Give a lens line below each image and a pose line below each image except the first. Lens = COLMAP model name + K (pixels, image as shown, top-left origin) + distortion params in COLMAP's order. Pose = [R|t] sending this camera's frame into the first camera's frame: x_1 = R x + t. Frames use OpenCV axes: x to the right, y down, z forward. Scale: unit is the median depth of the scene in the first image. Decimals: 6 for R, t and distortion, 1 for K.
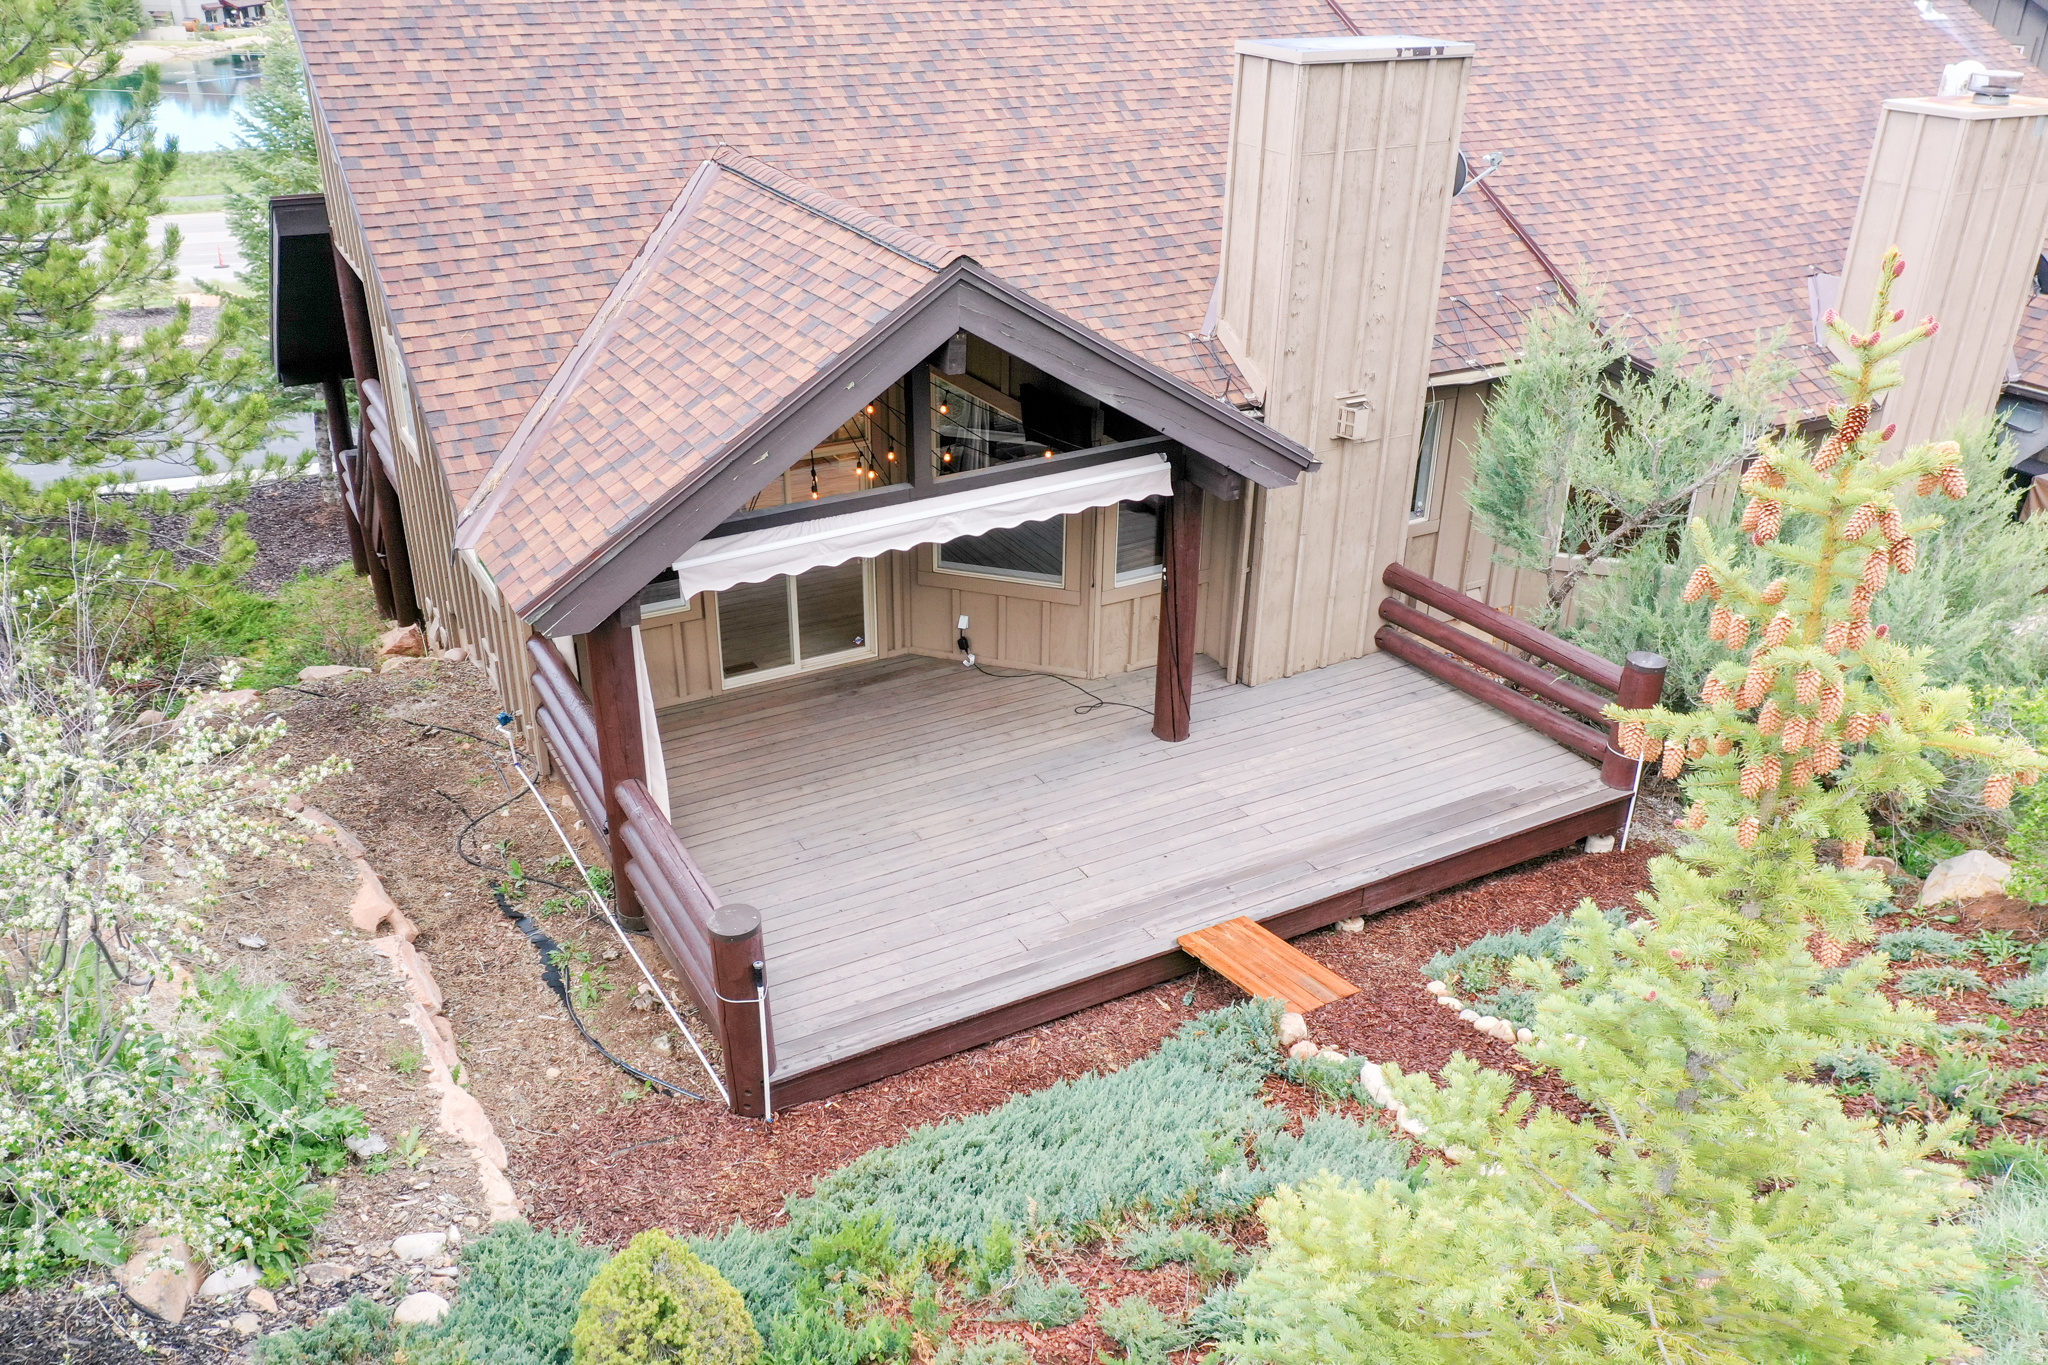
lens RADIAL K [[1601.8, 0, 1015.1], [0, 1601.8, 686.6], [0, 0, 1]] dist [-0.001439, 0.000022]
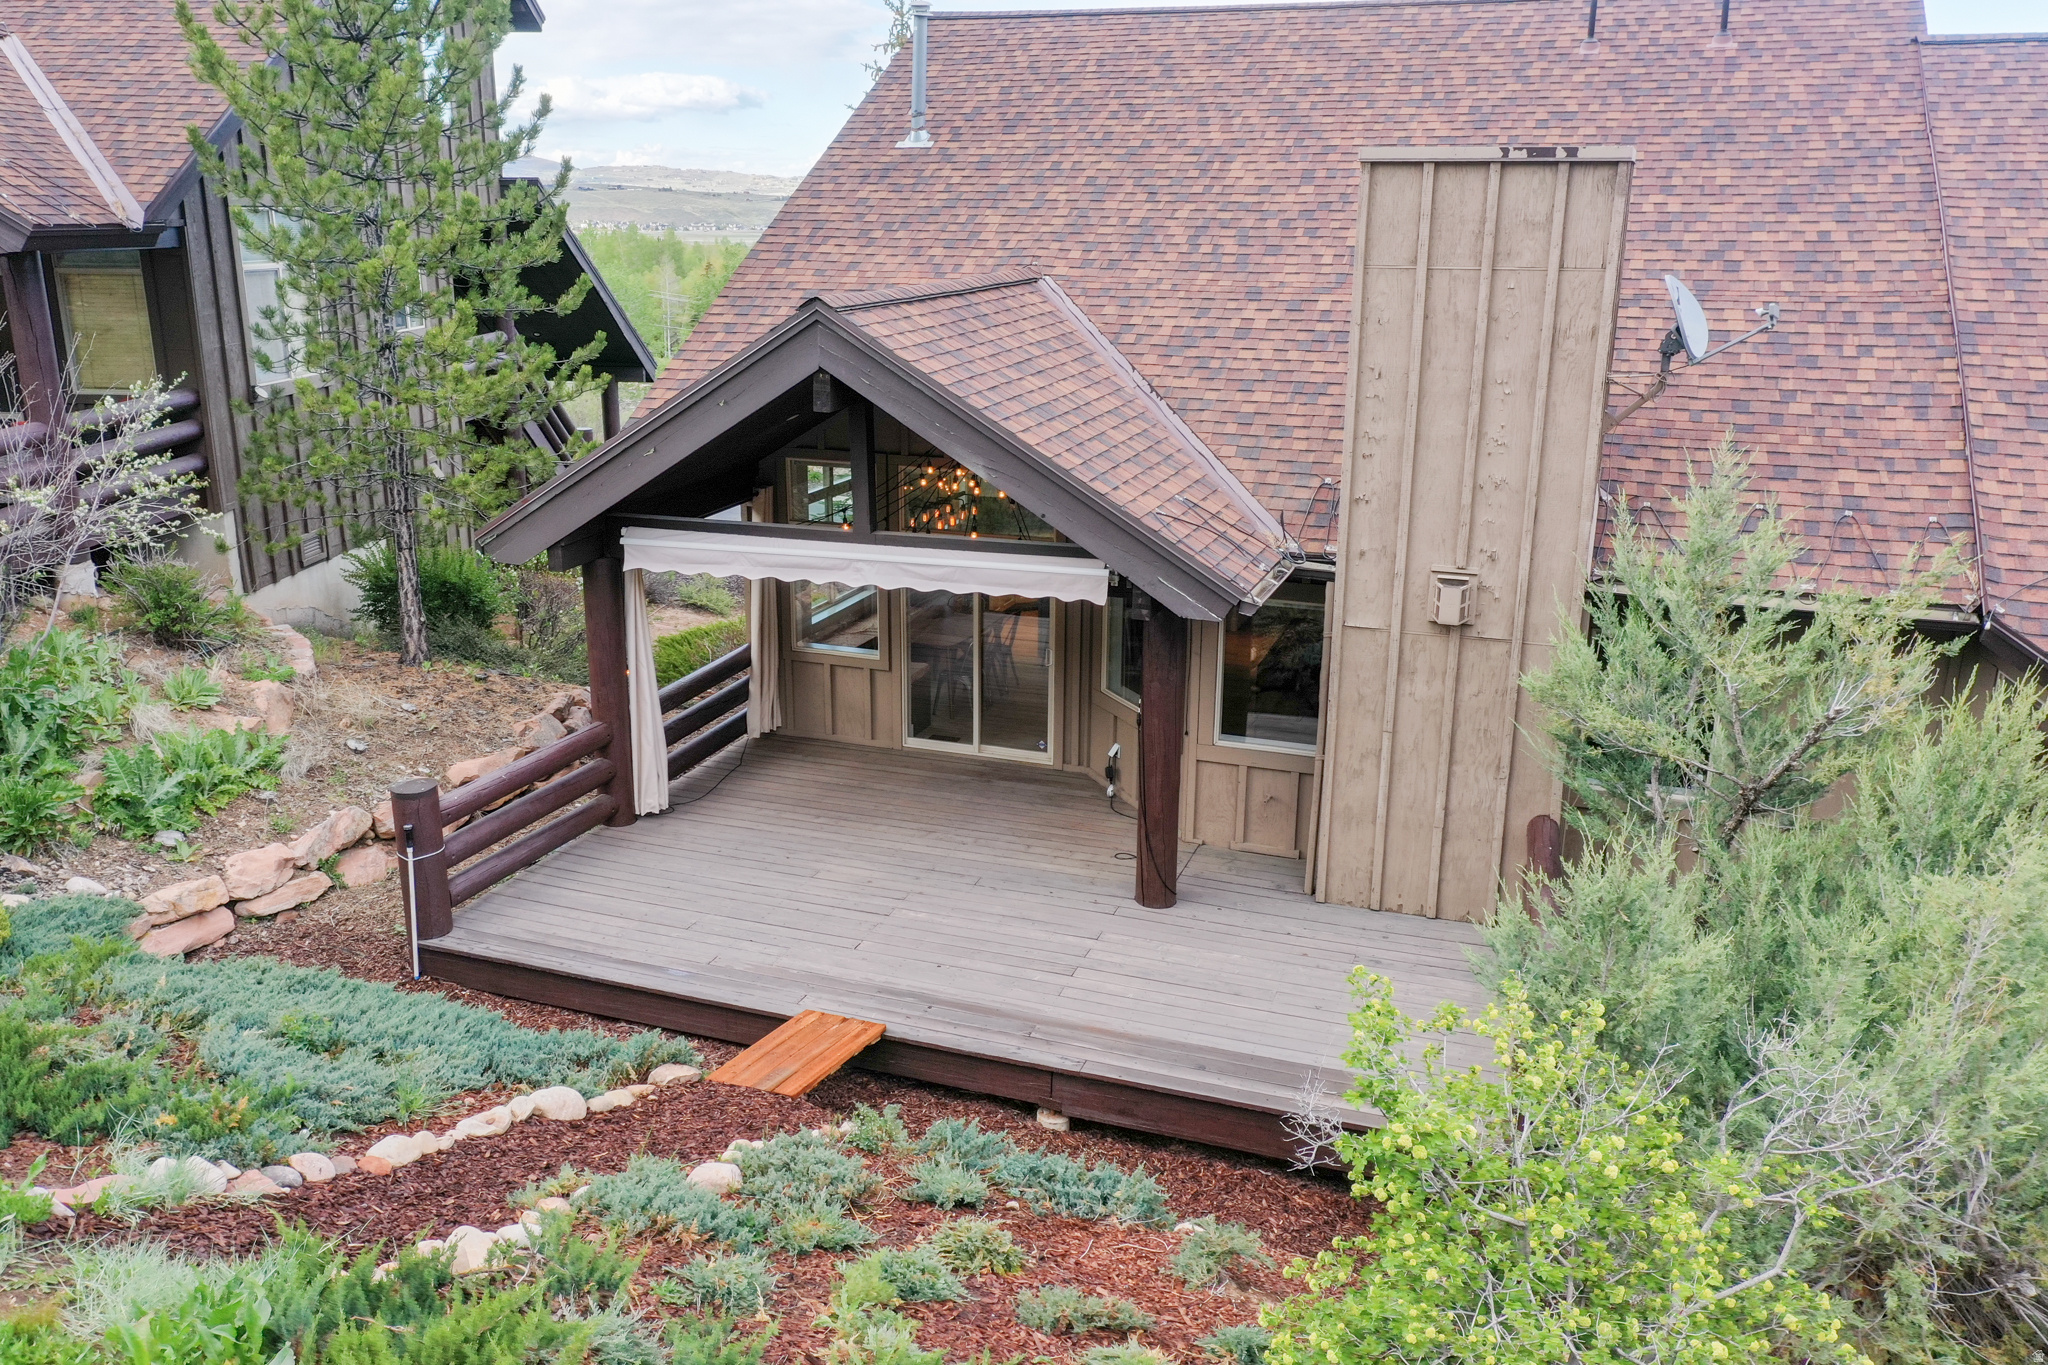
lens RADIAL K [[1601.8, 0, 1015.1], [0, 1601.8, 686.6], [0, 0, 1]] dist [-0.001439, 0.000022]
pose [[0.659408, 0.210112, -0.721827, 0.707983], [-0.339753, 0.939794, -0.036815, -0.023701], [0.670633, 0.269519, 0.691094, 0.333414]]
